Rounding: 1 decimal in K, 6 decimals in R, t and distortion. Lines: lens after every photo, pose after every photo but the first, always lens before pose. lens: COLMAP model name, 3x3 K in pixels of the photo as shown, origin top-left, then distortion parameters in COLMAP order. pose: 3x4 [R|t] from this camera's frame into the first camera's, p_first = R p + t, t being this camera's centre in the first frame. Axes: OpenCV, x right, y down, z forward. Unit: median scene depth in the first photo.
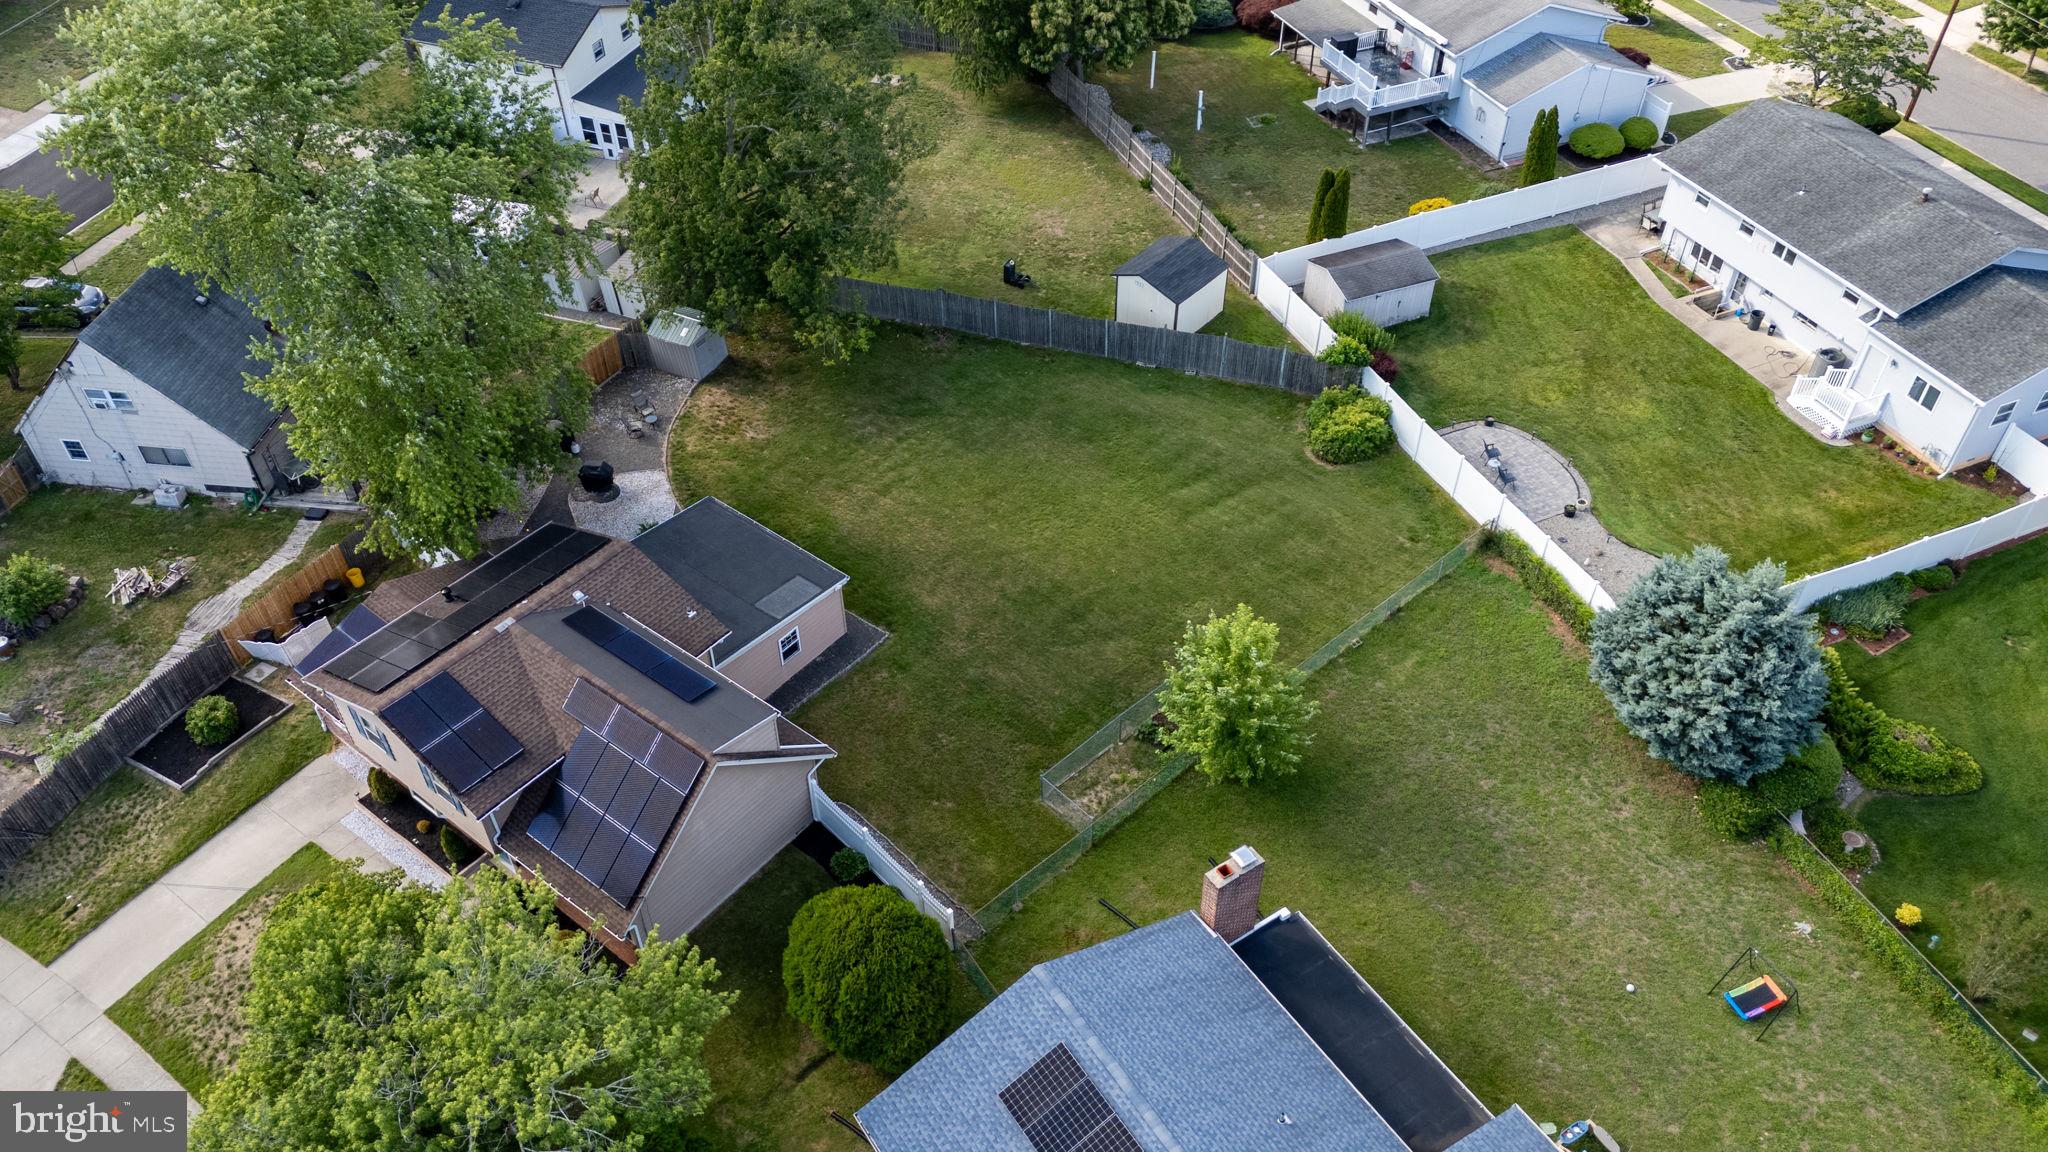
lens RADIAL K [[1506.2, 0, 1024.0], [0, 1506.2, 576.0], [0, 0, 1]] dist [0.064770, -0.057892]
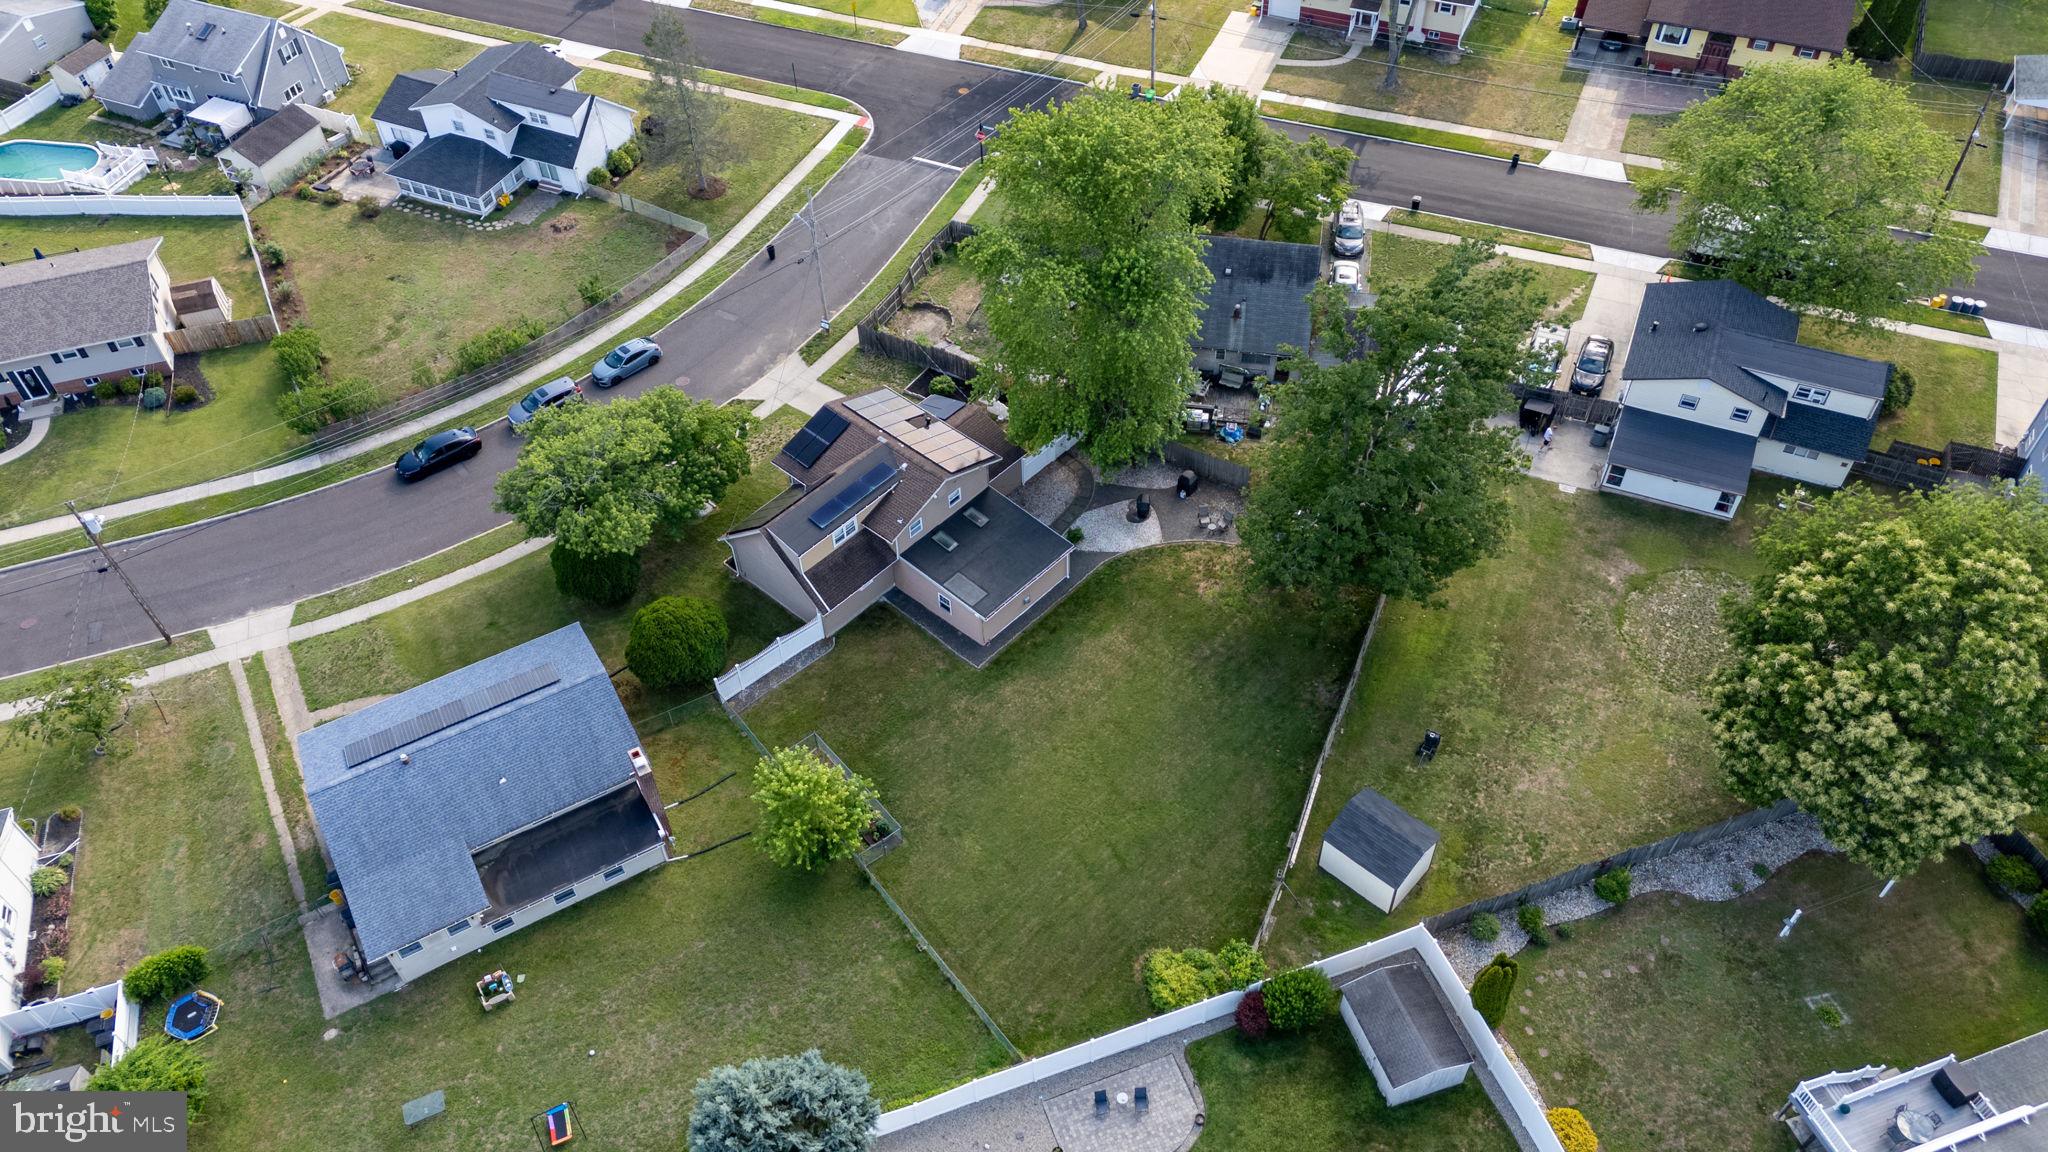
lens RADIAL K [[1506.2, 0, 1024.0], [0, 1506.2, 576.0], [0, 0, 1]] dist [0.064770, -0.057892]
pose [[-0.061627, 0.744304, -0.664992, 0.724772], [-0.662947, 0.467534, 0.584733, -0.792869], [0.746126, 0.476890, 0.464621, 0.276625]]
